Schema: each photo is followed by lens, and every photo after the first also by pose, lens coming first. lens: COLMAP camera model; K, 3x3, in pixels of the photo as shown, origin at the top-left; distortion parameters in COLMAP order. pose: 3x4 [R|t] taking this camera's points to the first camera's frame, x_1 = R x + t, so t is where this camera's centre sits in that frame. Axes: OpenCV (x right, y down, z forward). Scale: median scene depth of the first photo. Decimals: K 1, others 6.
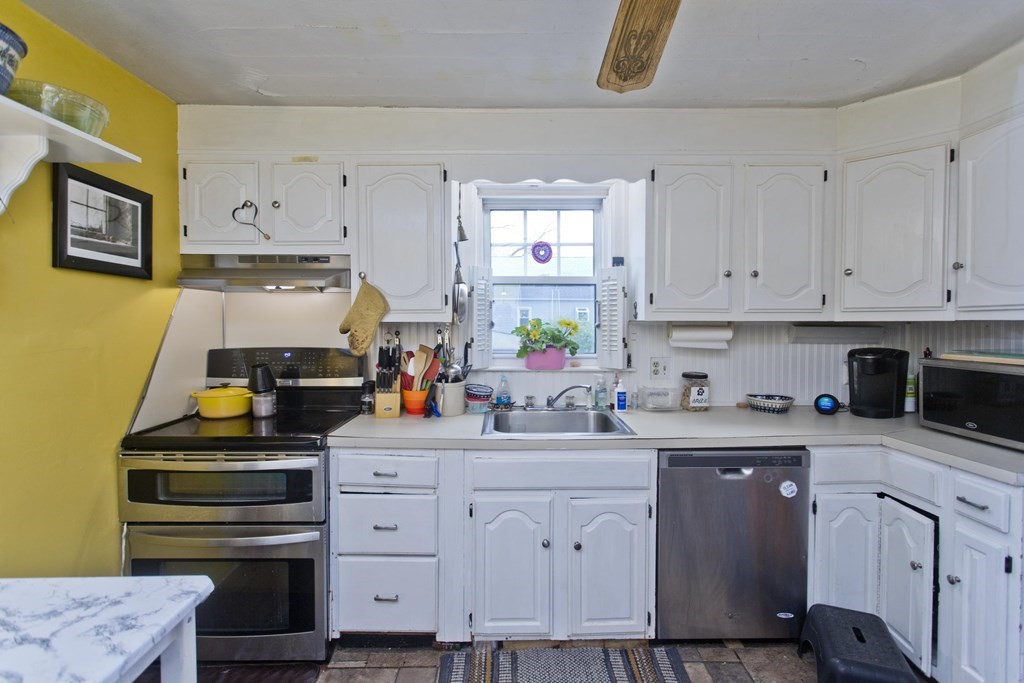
lens RADIAL K [[486.2, 0, 512.0], [0, 486.2, 341.5], [0, 0, 1]] dist [0.002965, 0.000218]
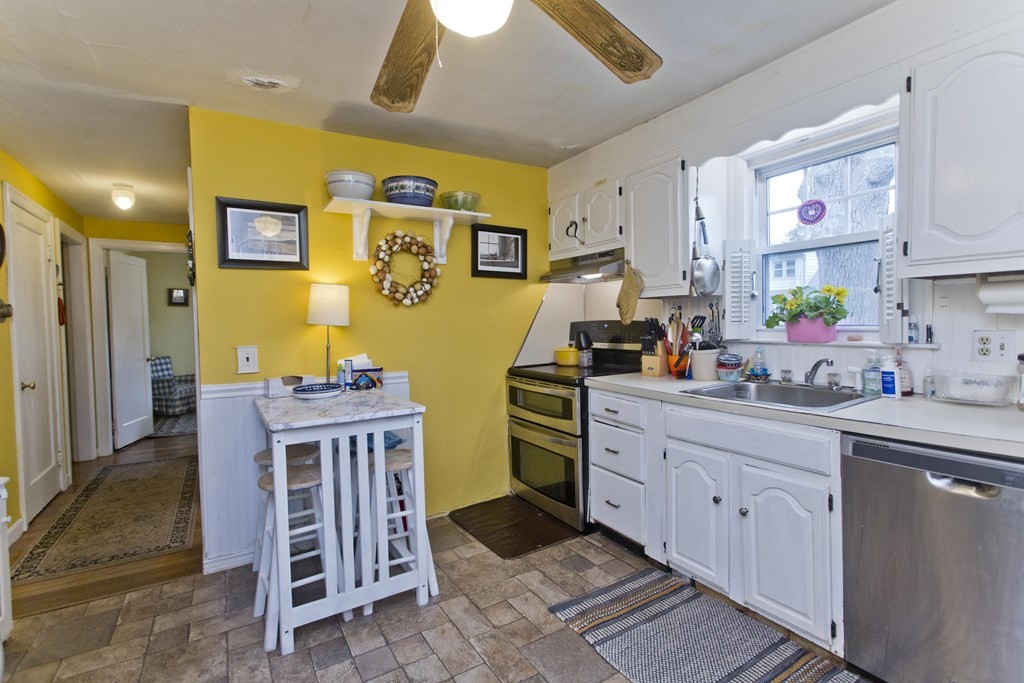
lens RADIAL K [[466.3, 0, 512.7], [0, 466.3, 348.3], [0, 0, 1]] dist [0.000343, 0.000167]
pose [[0.525974, 0.041315, -0.849497, 0.648781], [-0.015268, 0.999117, 0.039138, 0.053686], [0.850364, -0.007615, 0.526140, 0.094886]]
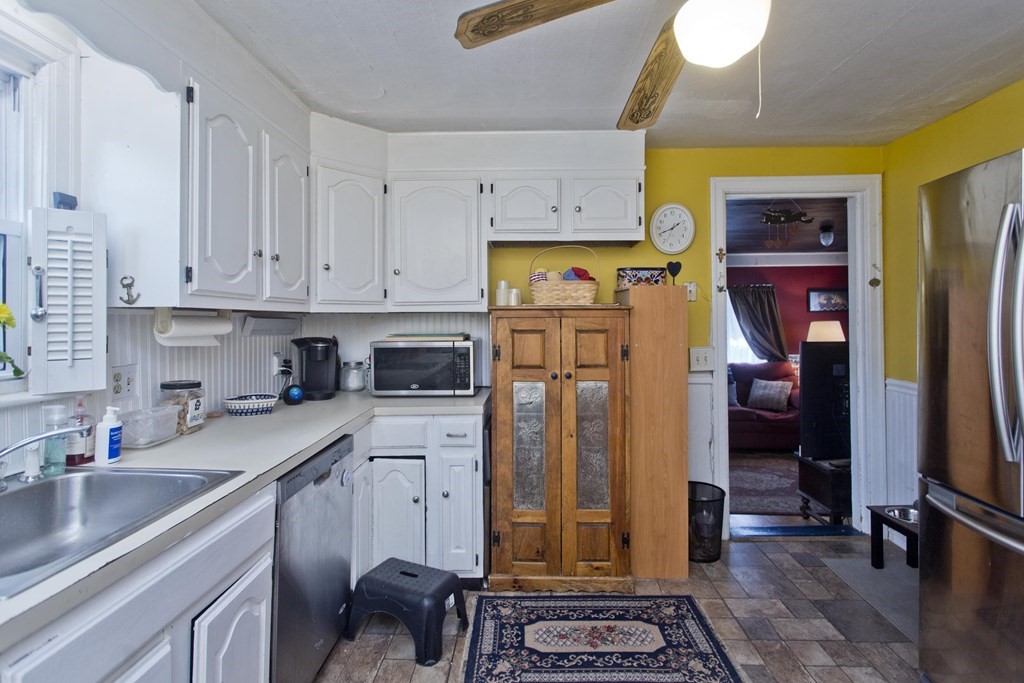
lens RADIAL K [[502.4, 0, 515.1], [0, 502.4, 313.3], [0, 0, 1]] dist [0.000526, -0.000083]
pose [[0.020516, 0.009580, 0.999744, -0.441491], [0.038440, 0.999207, -0.010363, -0.011348], [-0.999050, 0.038643, 0.020132, 0.591813]]
